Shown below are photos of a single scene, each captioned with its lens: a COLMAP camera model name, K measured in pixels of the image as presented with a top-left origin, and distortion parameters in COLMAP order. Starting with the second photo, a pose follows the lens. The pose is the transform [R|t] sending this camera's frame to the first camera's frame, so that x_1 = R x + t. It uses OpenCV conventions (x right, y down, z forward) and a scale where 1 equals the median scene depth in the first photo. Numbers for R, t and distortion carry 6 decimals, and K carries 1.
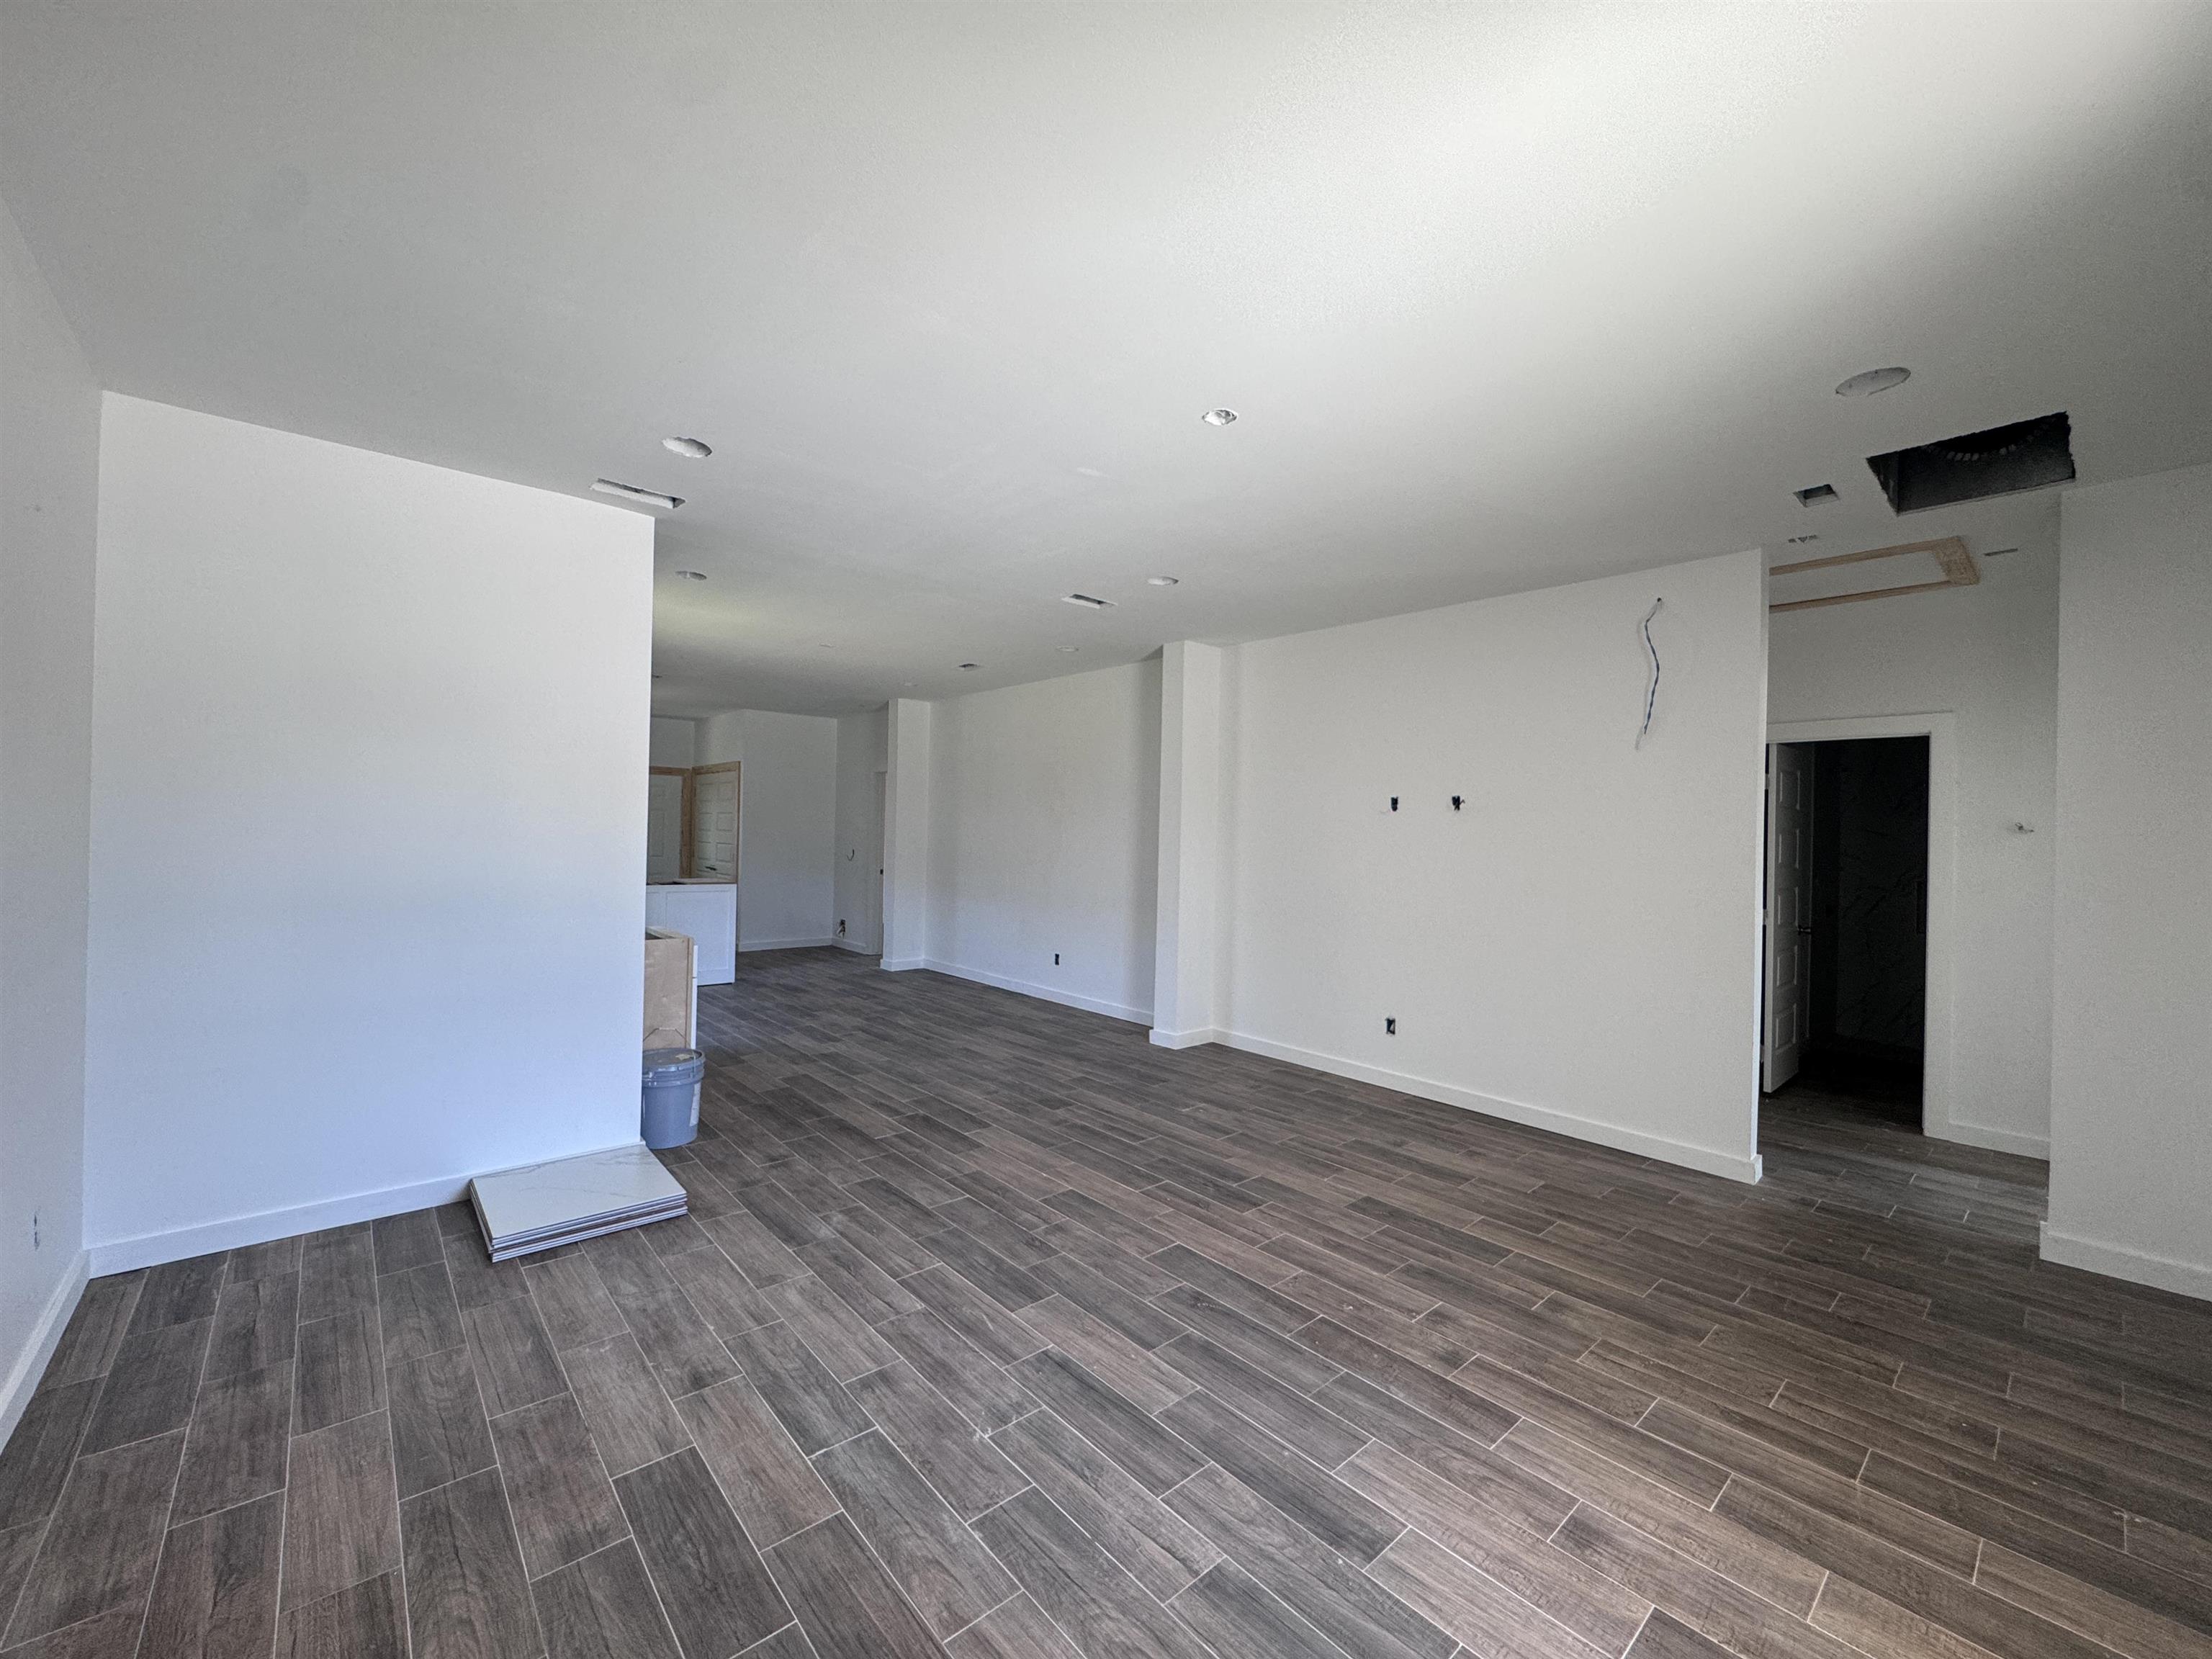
lens RADIAL K [[884.5, 0, 1104.9], [0, 884.5, 827.1], [0, 0, 1]] dist [-0.000459, -0.000097]
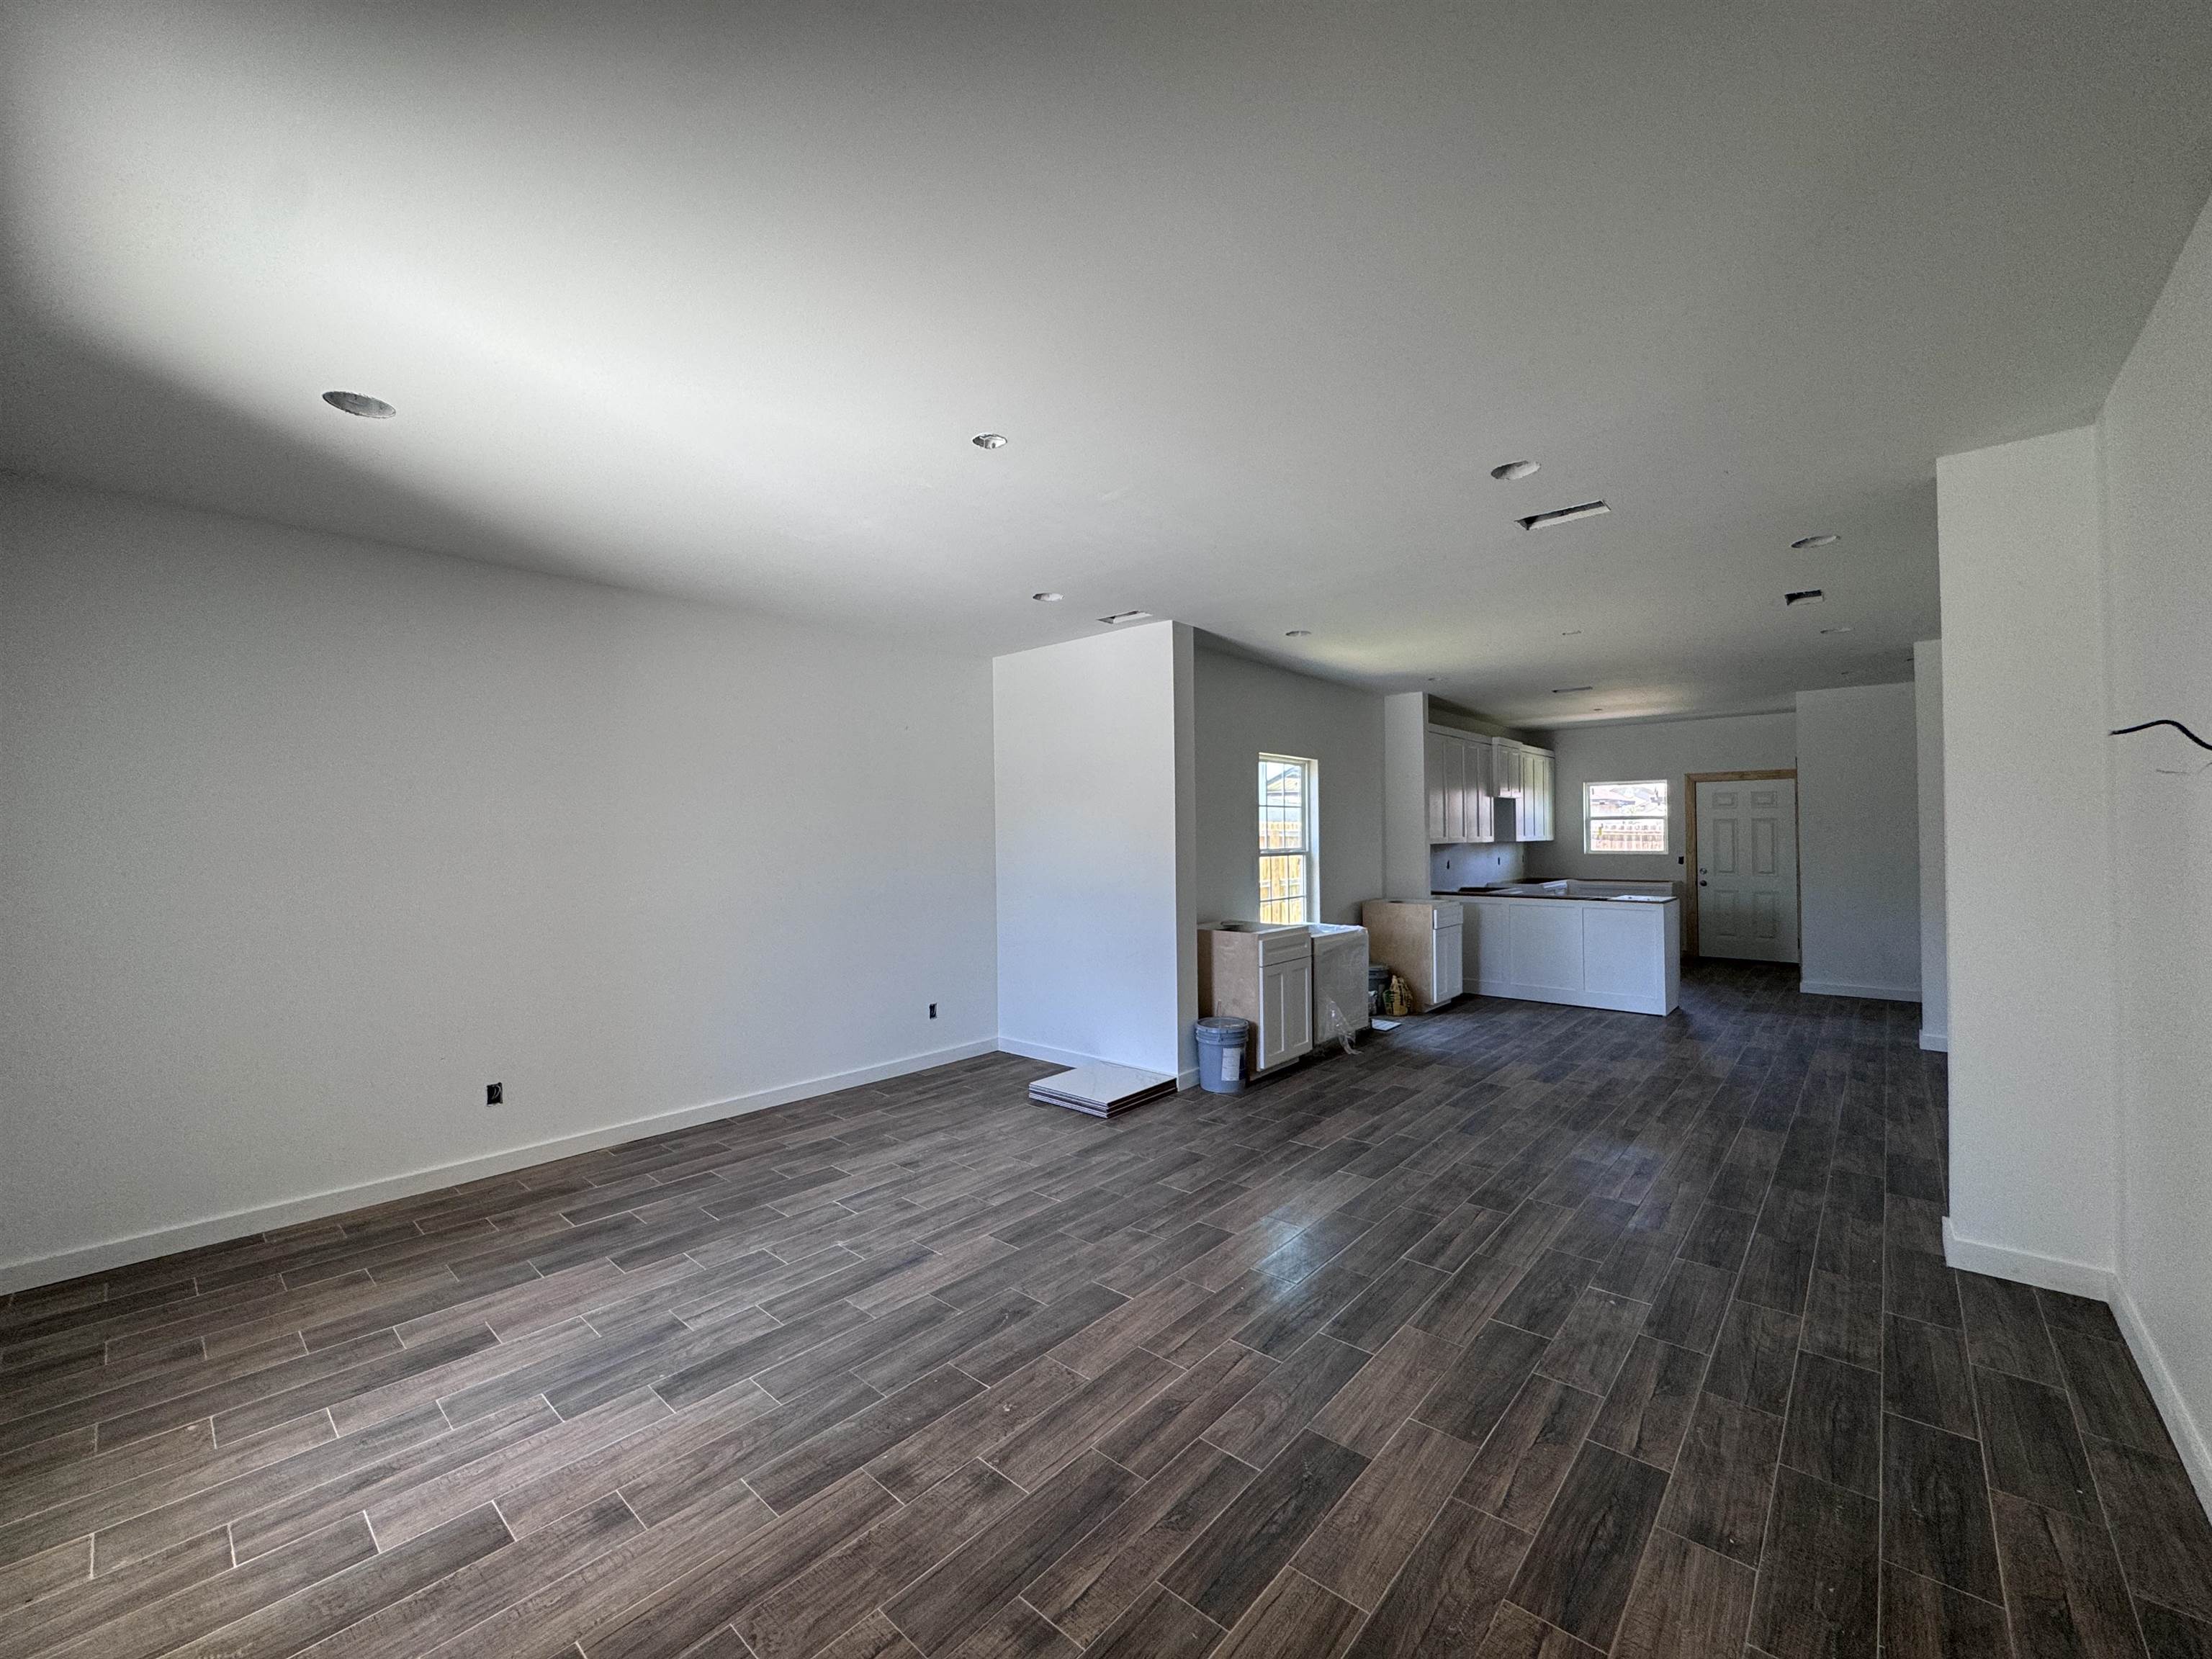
lens RADIAL K [[884.5, 0, 1104.9], [0, 884.5, 827.1], [0, 0, 1]] dist [-0.000459, -0.000097]
pose [[0.122846, -0.033241, -0.991869, 1.154939], [0.018293, 0.999345, -0.031226, 0.017346], [0.992257, -0.014308, 0.123374, 1.007235]]
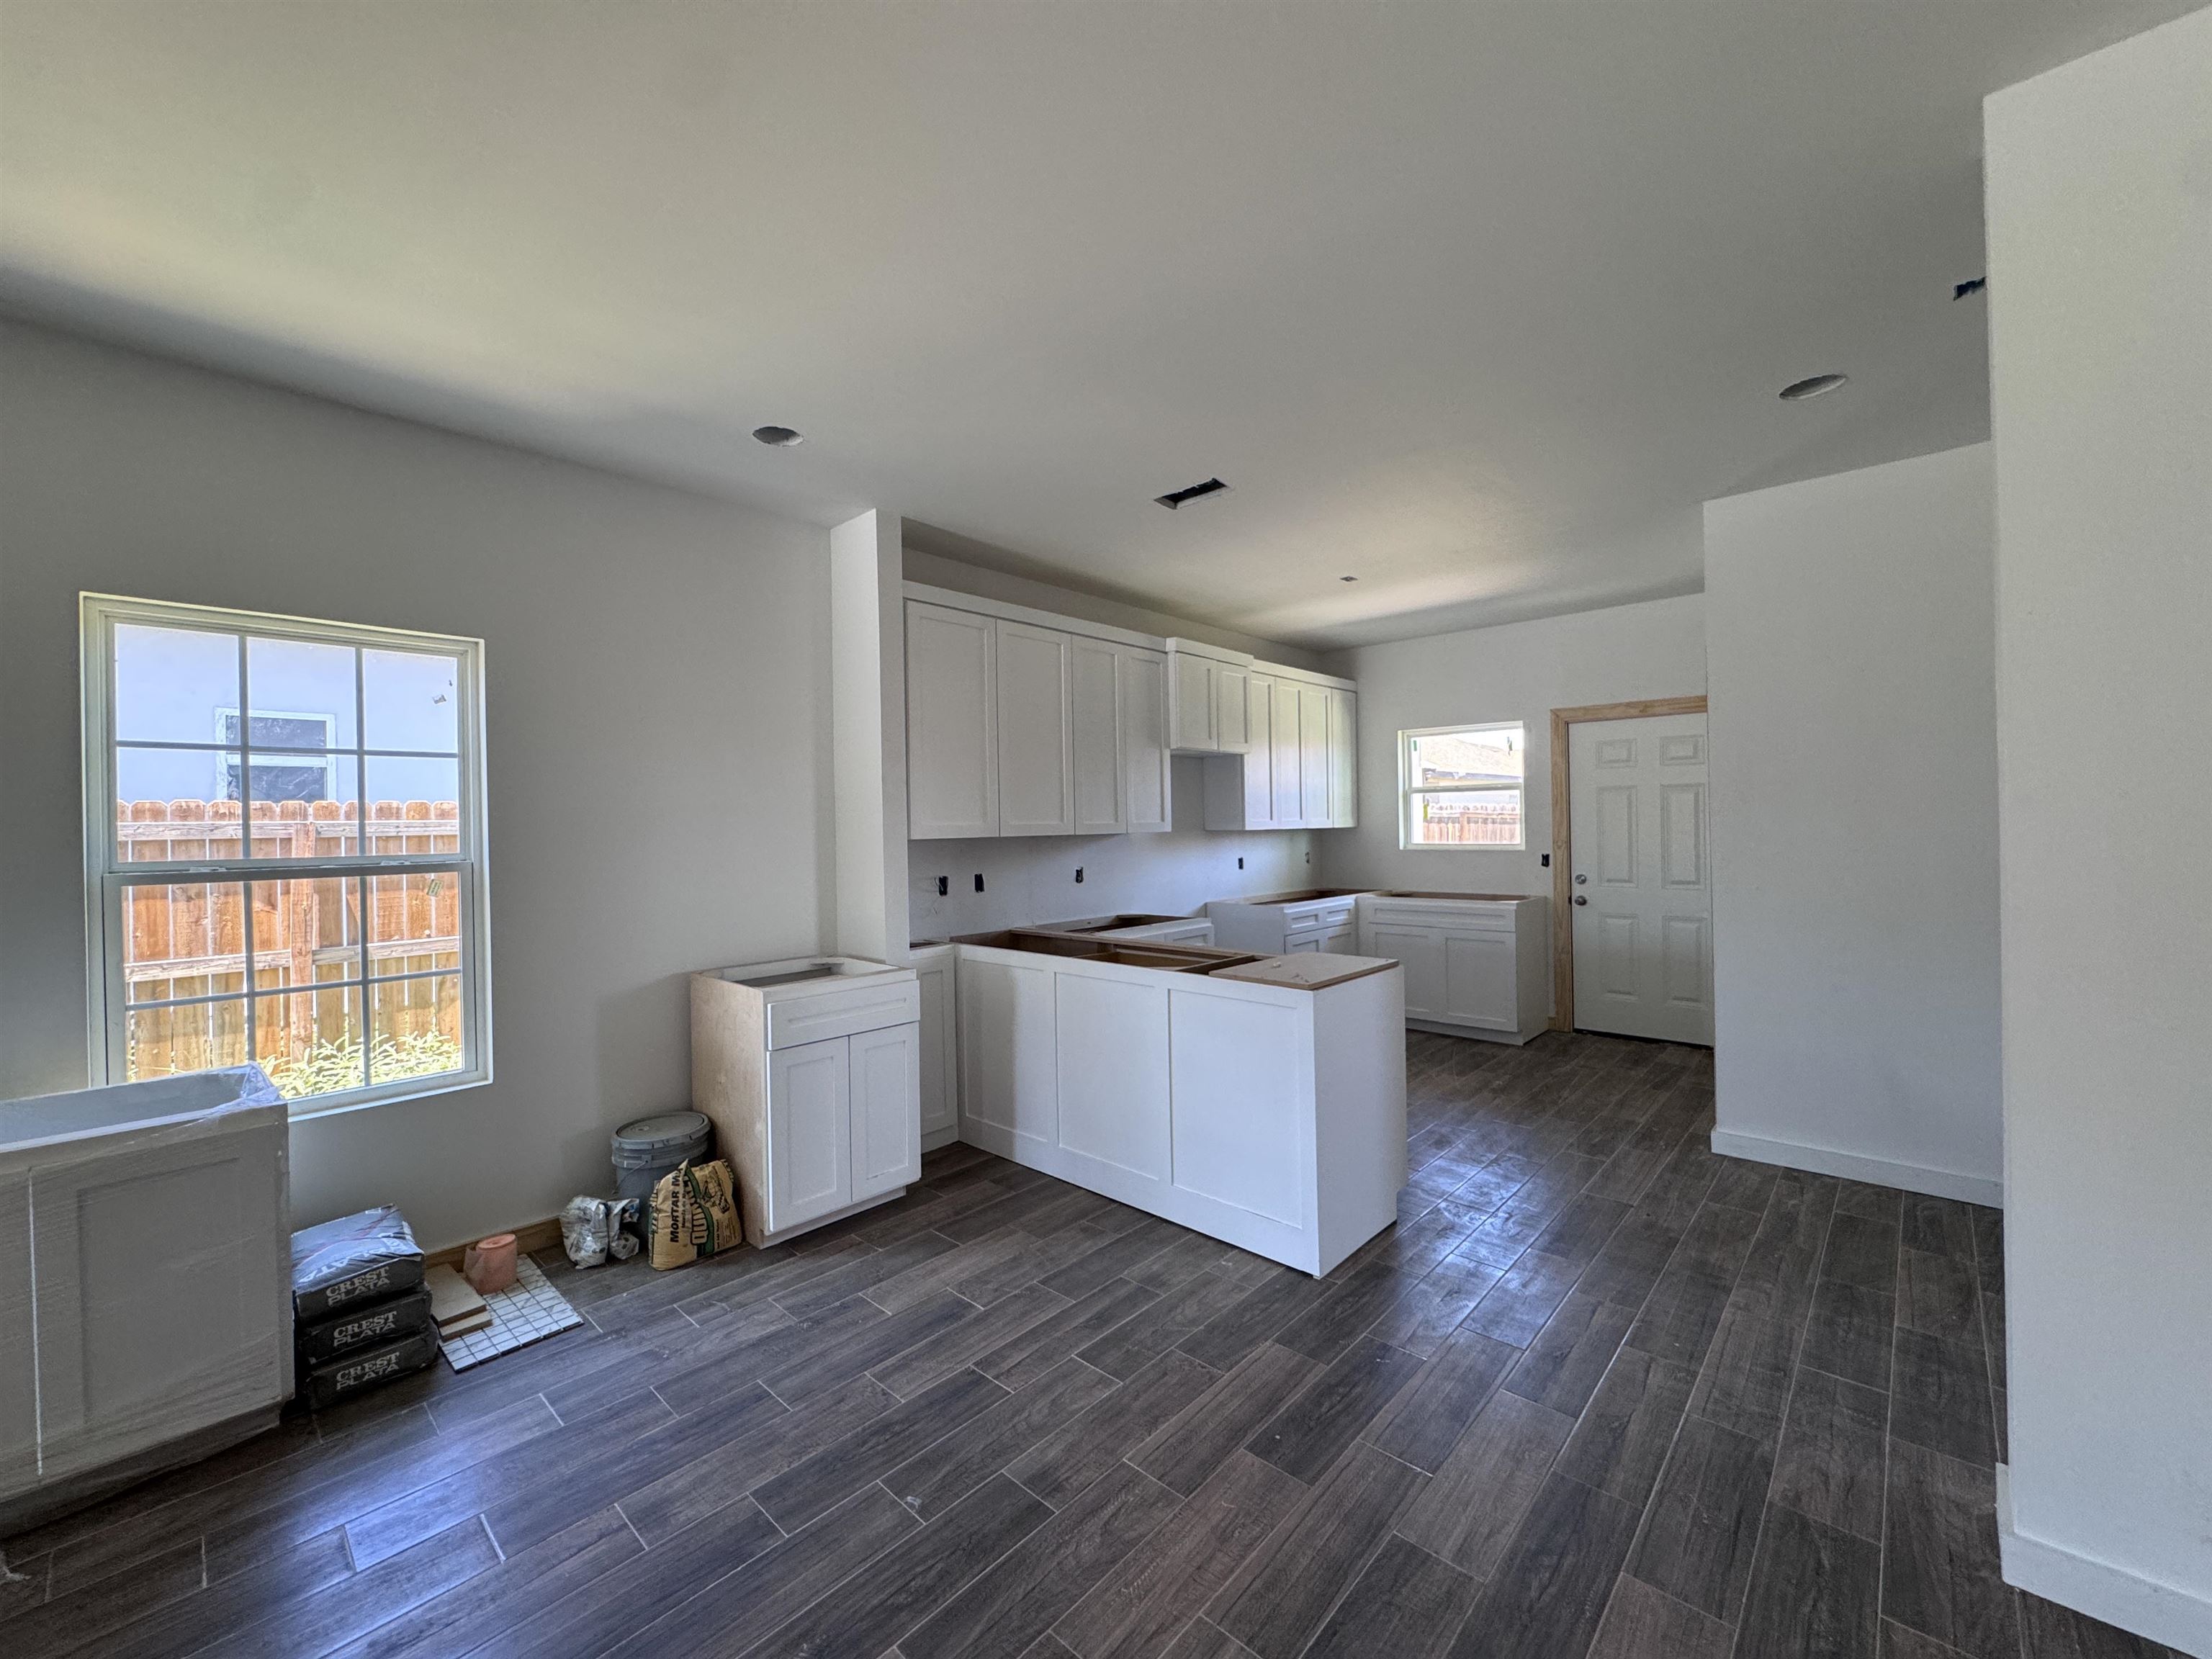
lens RADIAL K [[884.5, 0, 1104.9], [0, 884.5, 827.1], [0, 0, 1]] dist [-0.000459, -0.000097]
pose [[0.100543, -0.020526, -0.994721, -0.246021], [0.026284, 0.999493, -0.017968, 0.015157], [0.994585, -0.024339, 0.101032, 2.624753]]
